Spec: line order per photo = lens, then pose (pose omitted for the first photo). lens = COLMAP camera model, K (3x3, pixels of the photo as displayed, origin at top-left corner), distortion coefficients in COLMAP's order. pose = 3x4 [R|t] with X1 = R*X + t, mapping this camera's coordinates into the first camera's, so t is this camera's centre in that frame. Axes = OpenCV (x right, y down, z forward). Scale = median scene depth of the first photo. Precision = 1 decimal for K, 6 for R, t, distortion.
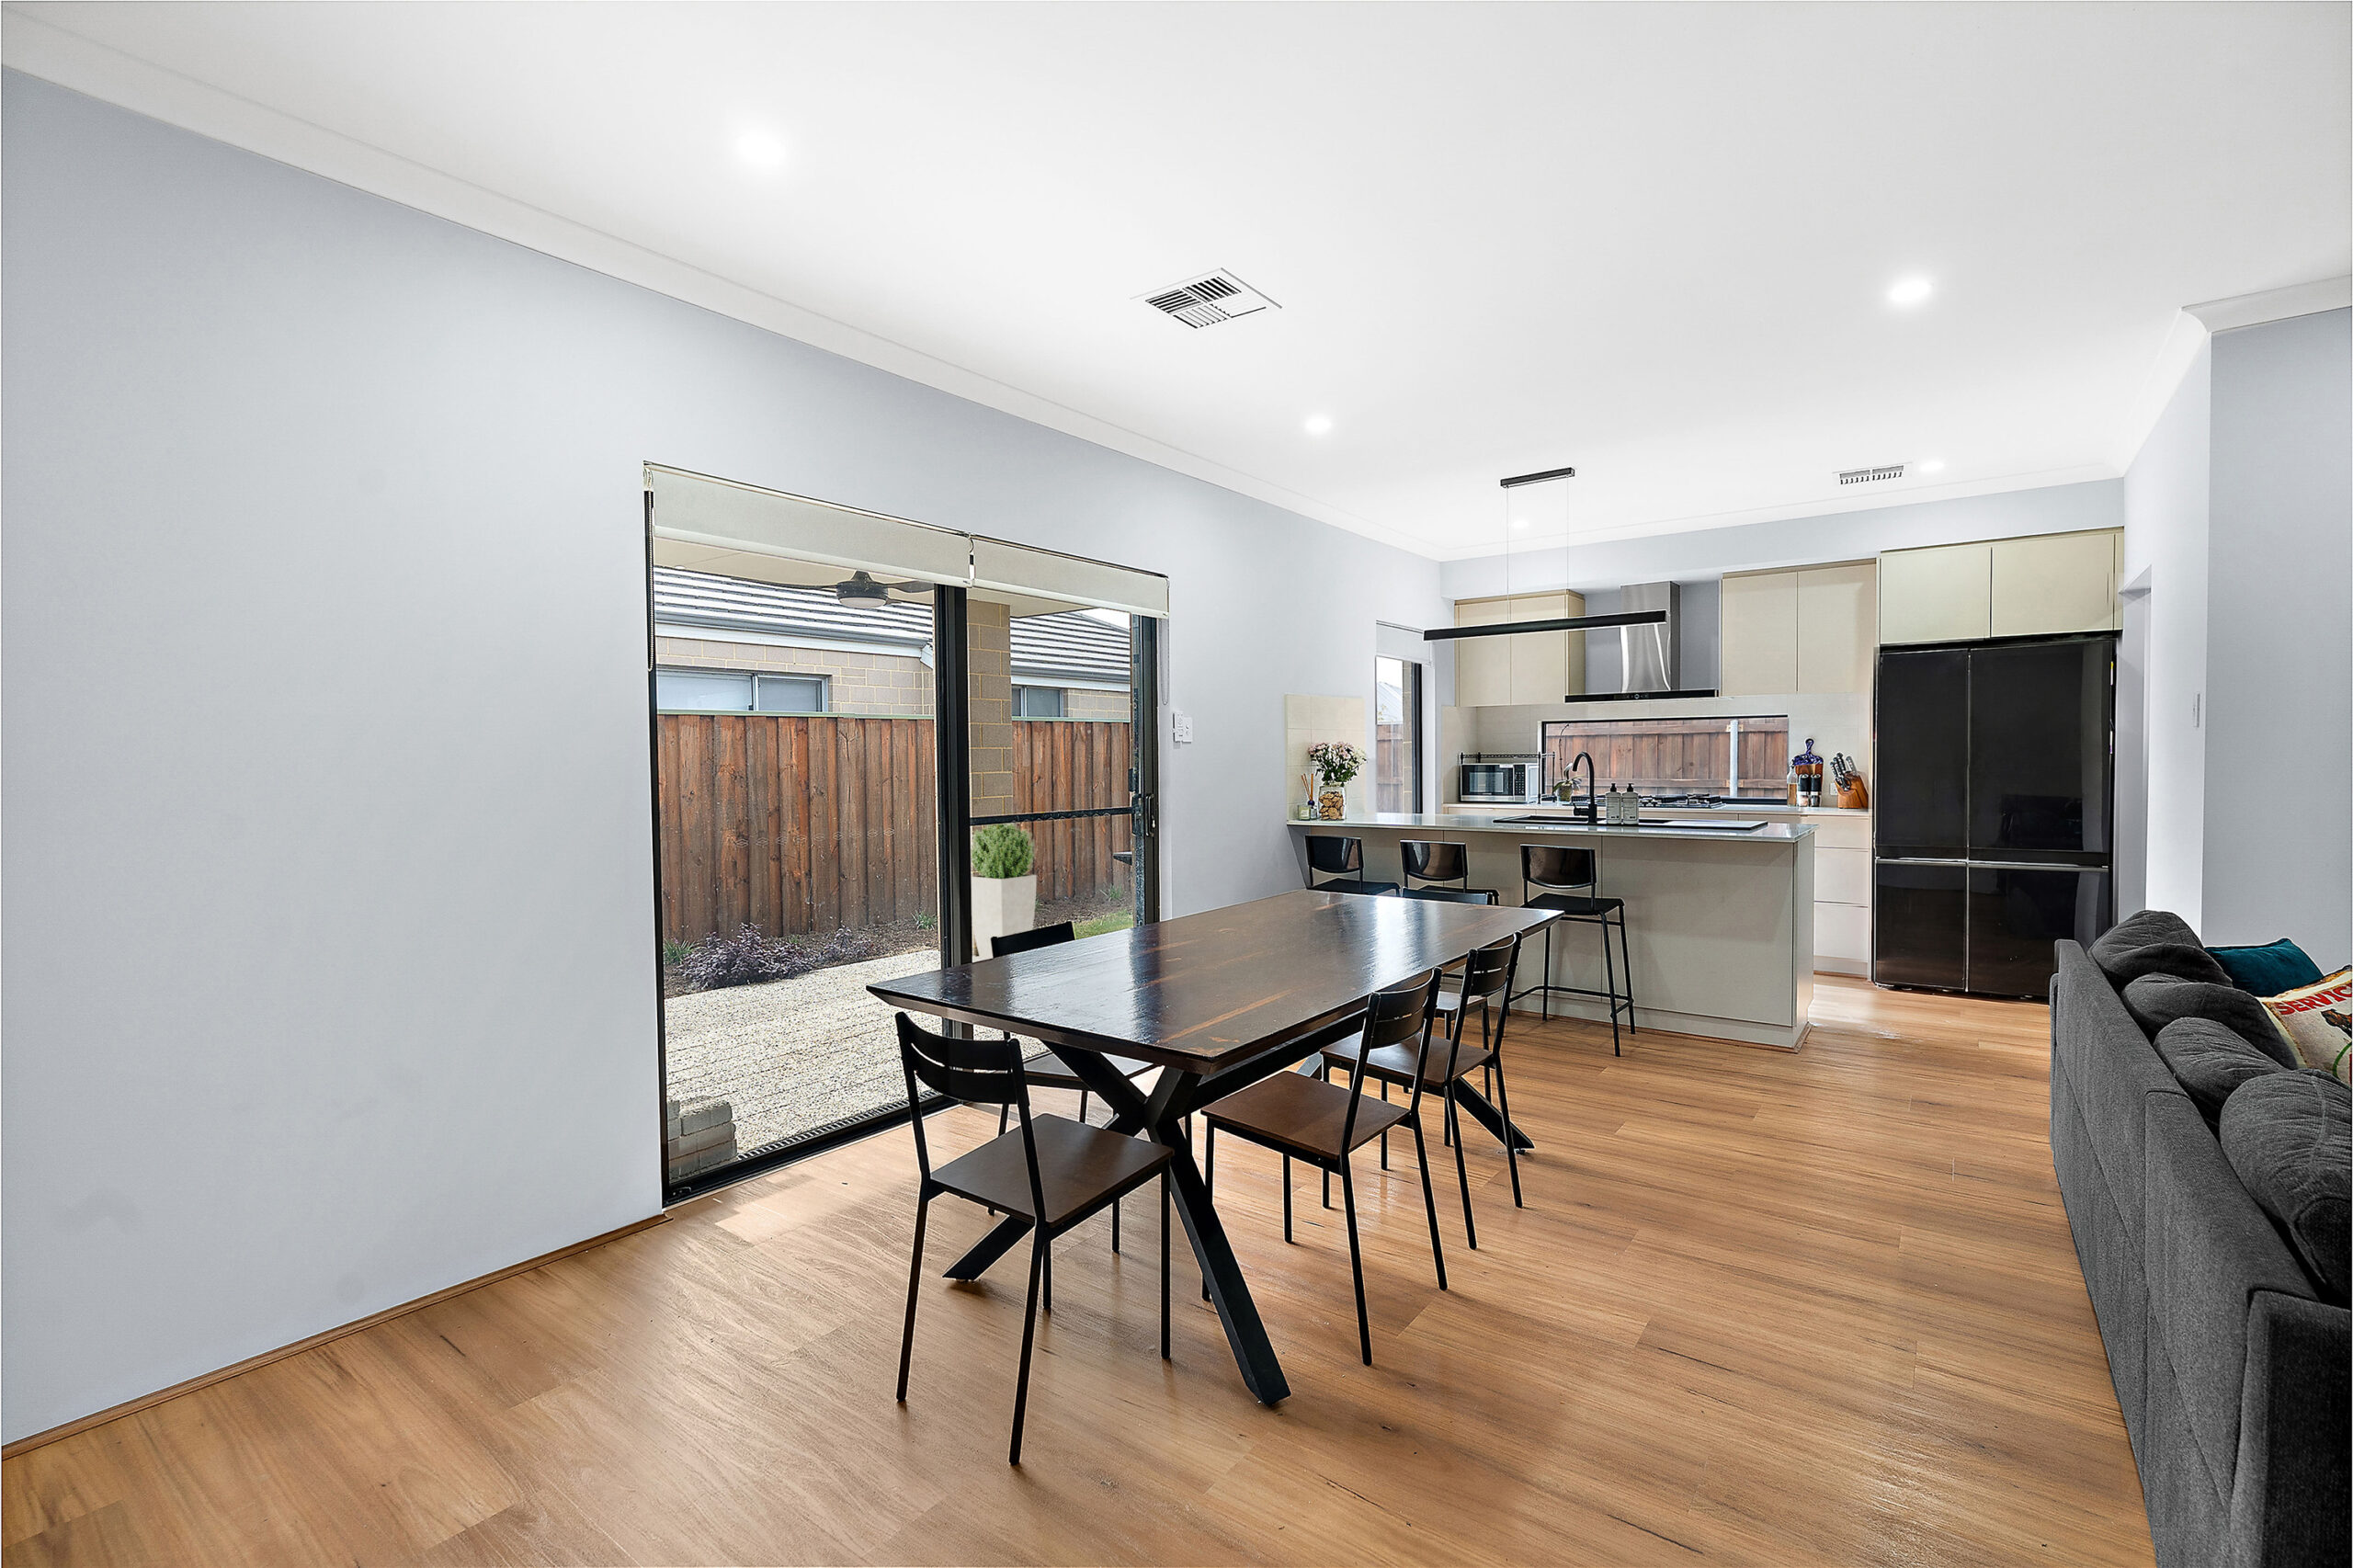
lens RADIAL K [[1057.5, 0, 1177.9], [0, 1057.5, 791.3], [0, 0, 1]] dist [-0.002554, -0.000171]
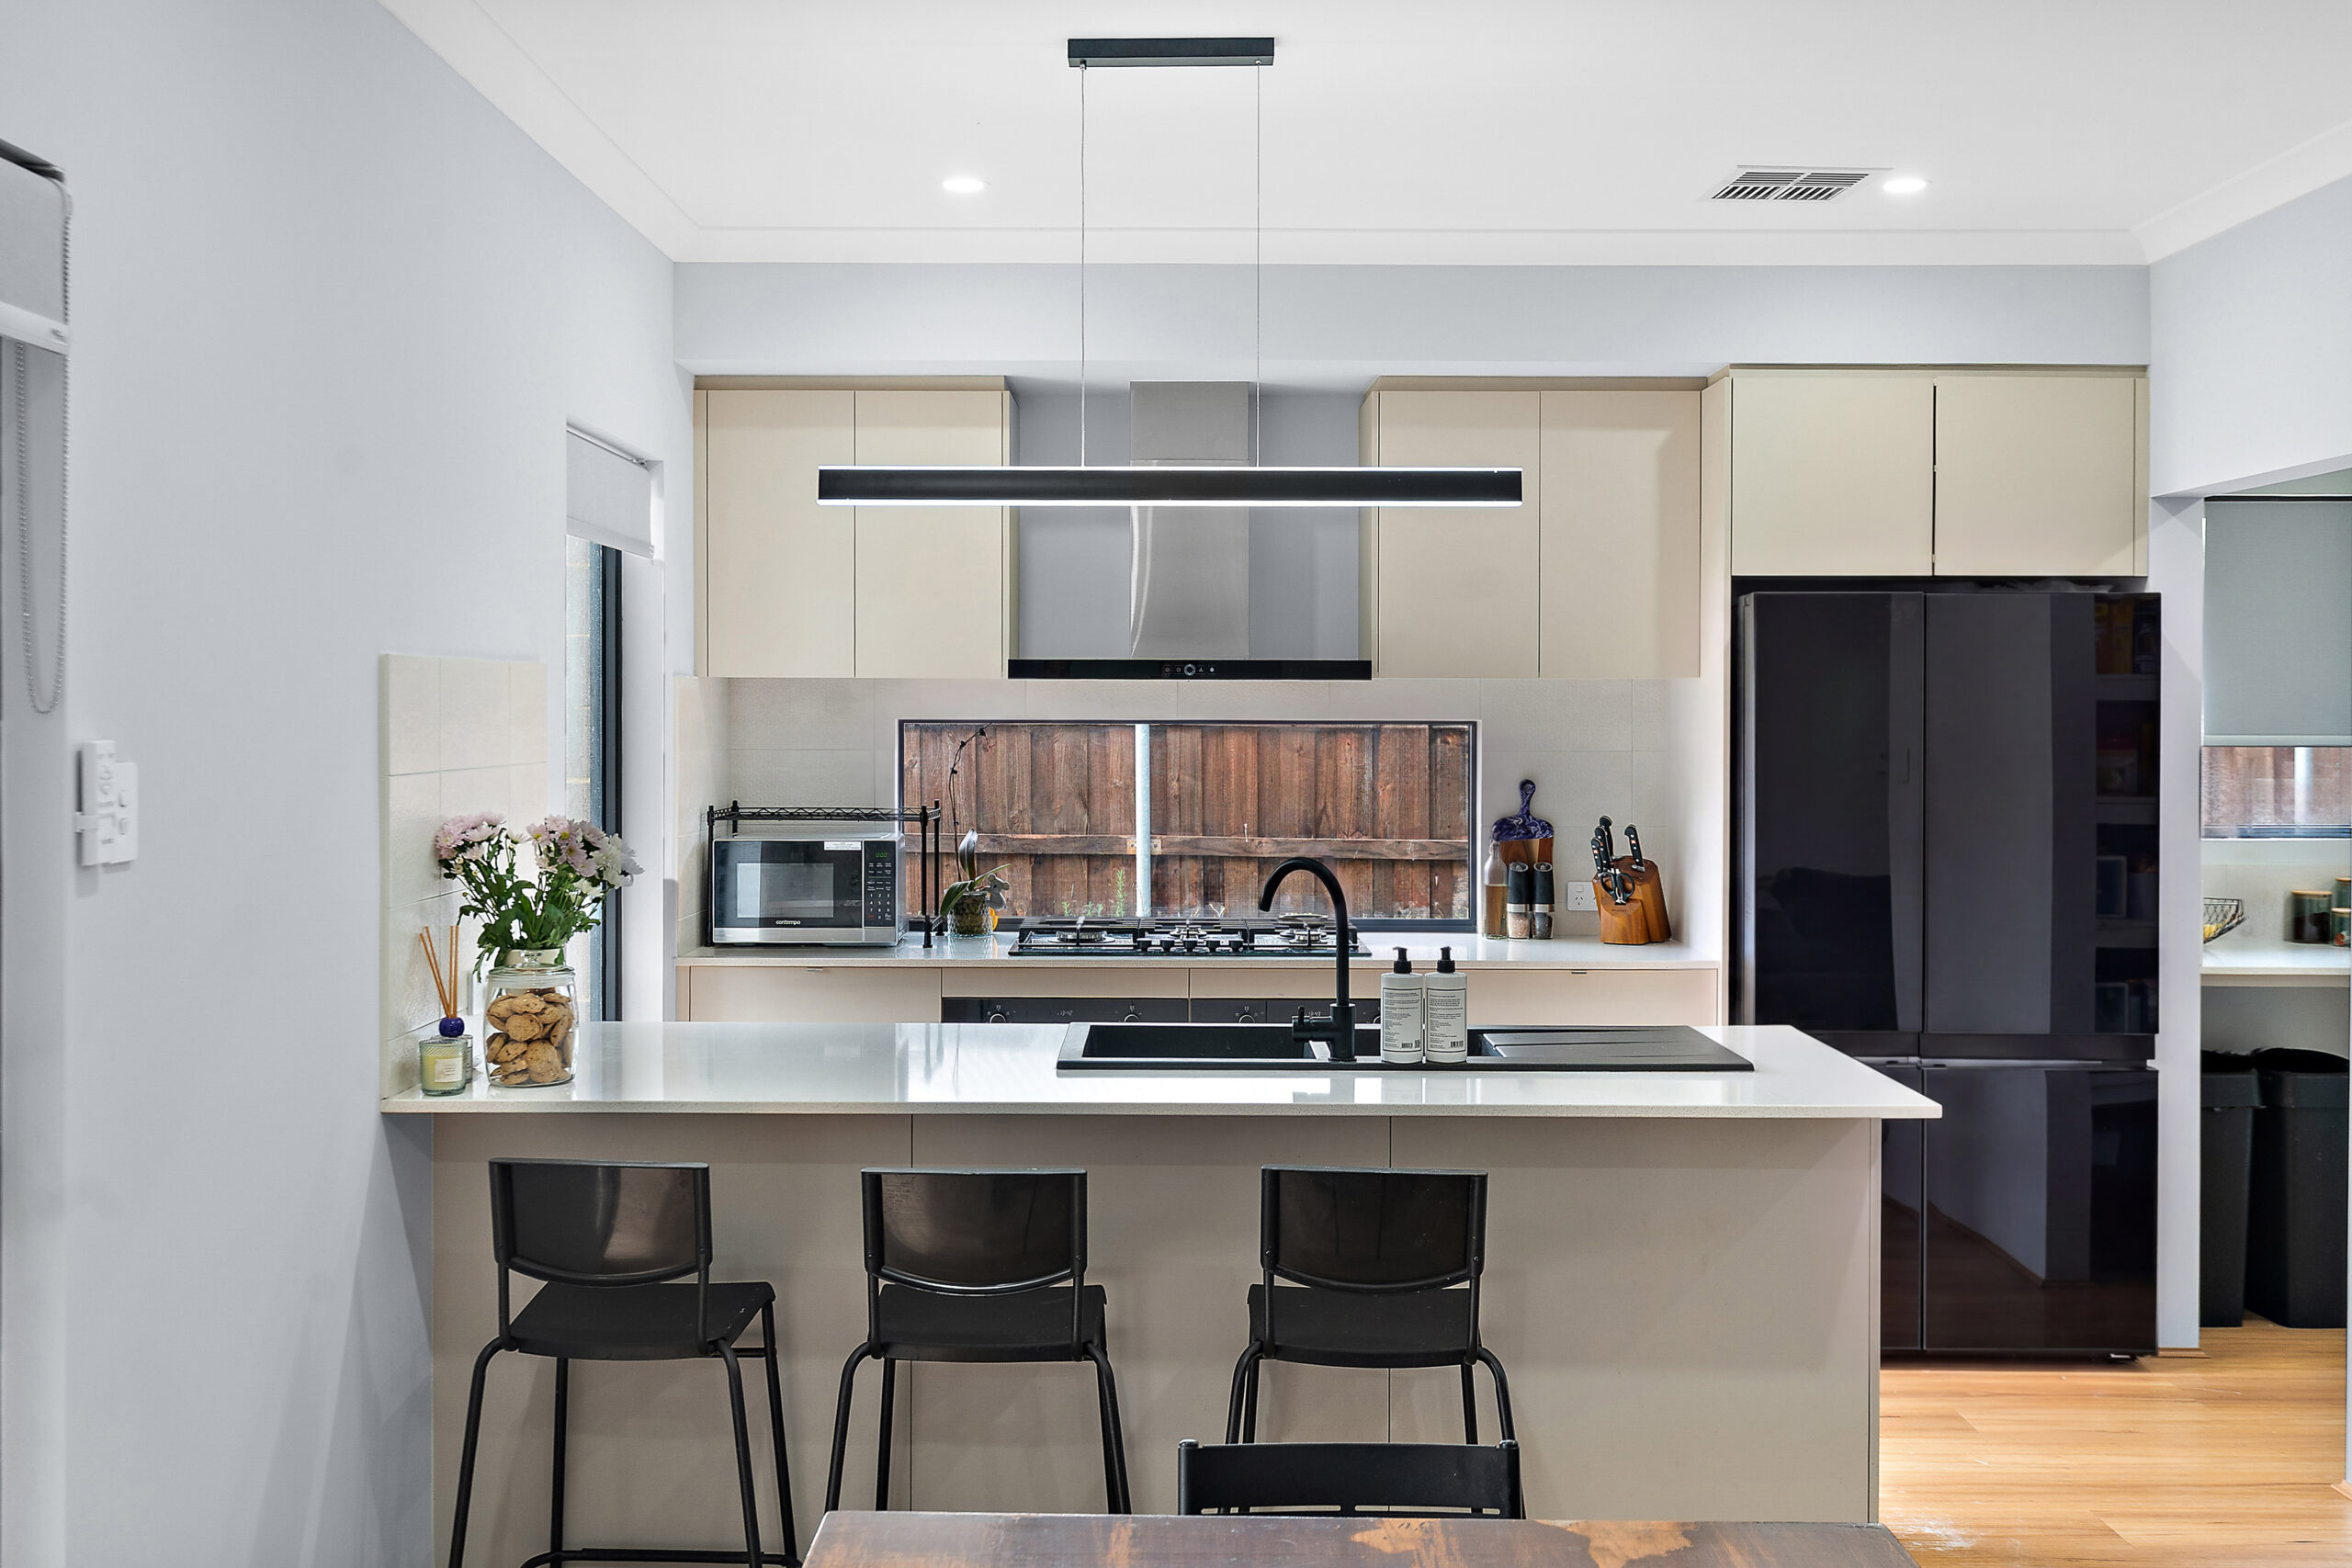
lens RADIAL K [[2359.1, 0, 1160.7], [0, 2359.1, 723.5], [0, 0, 1]] dist [0.005751, 0.005652]
pose [[0.802135, 0.009411, 0.597069, -0.094248], [0.009884, 0.999530, -0.029032, -0.045939], [-0.597061, 0.029189, 0.801664, 0.318131]]
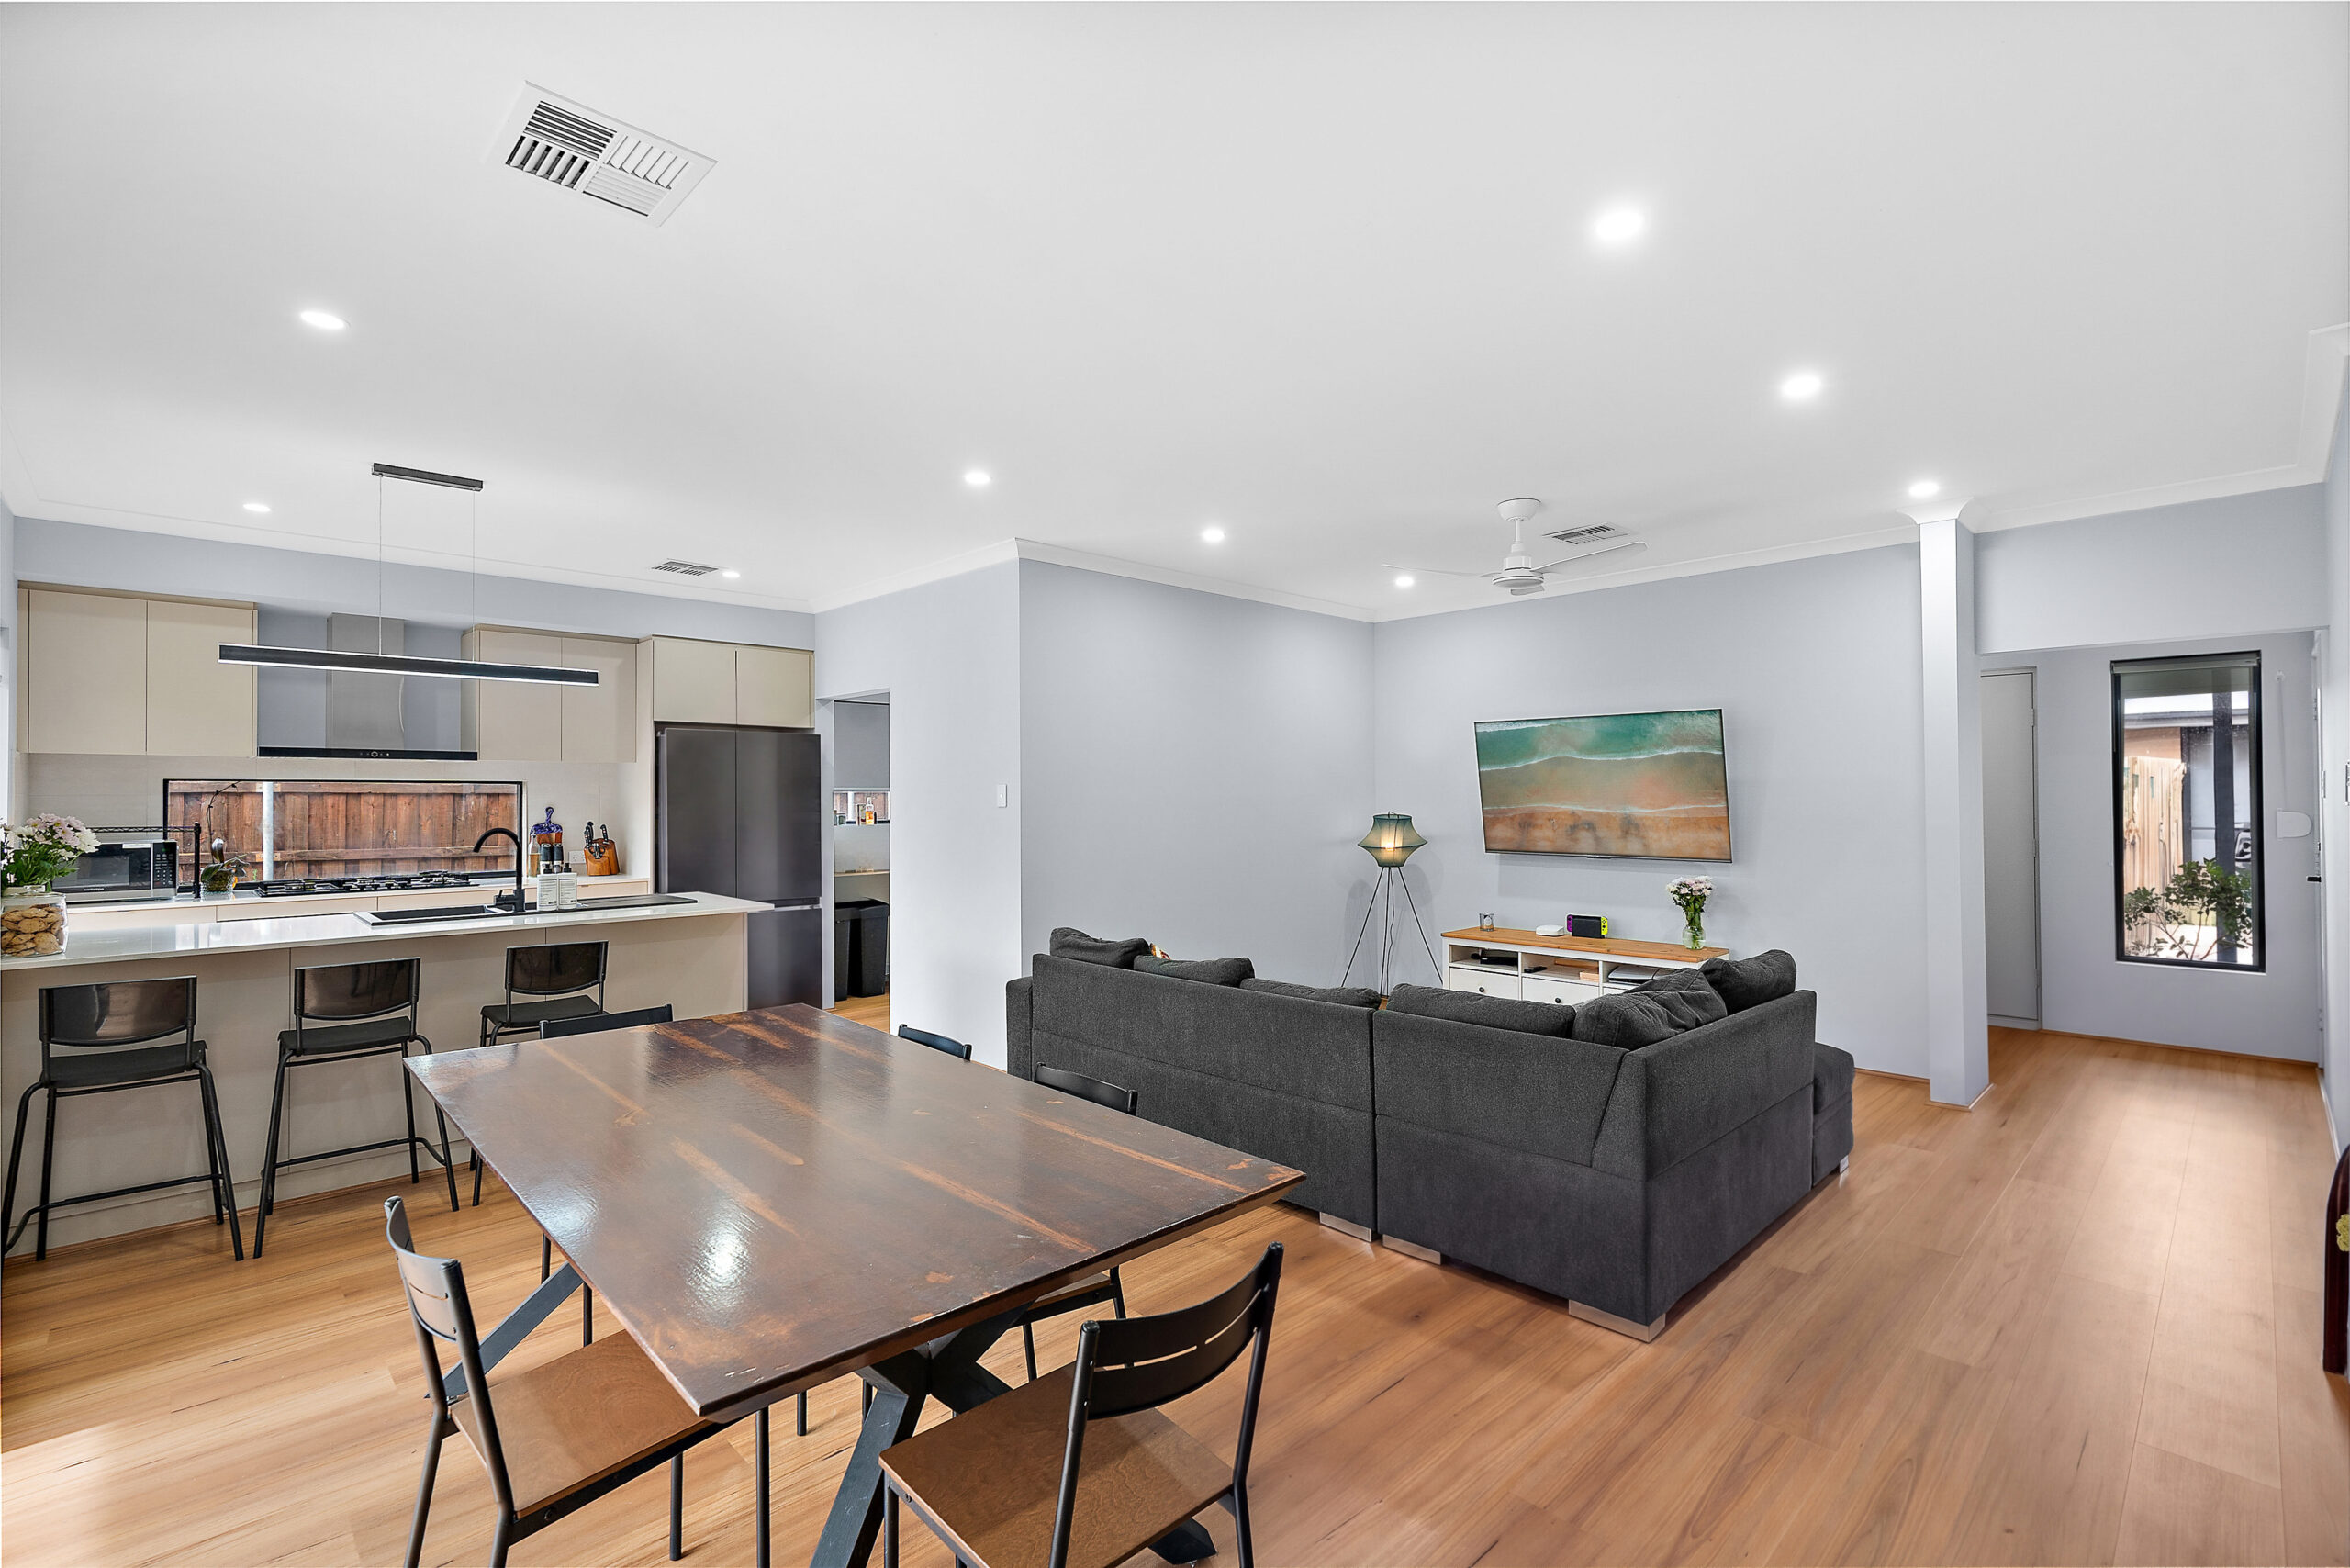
lens RADIAL K [[1048.5, 0, 1175.0], [0, 1048.5, 784.0], [0, 0, 1]] dist [-0.000063, 0.000320]
pose [[0.156025, 0.021527, 0.987518, -0.268972], [0.037252, 0.998923, -0.027661, -0.022535], [-0.987050, 0.041103, 0.155055, 0.276812]]
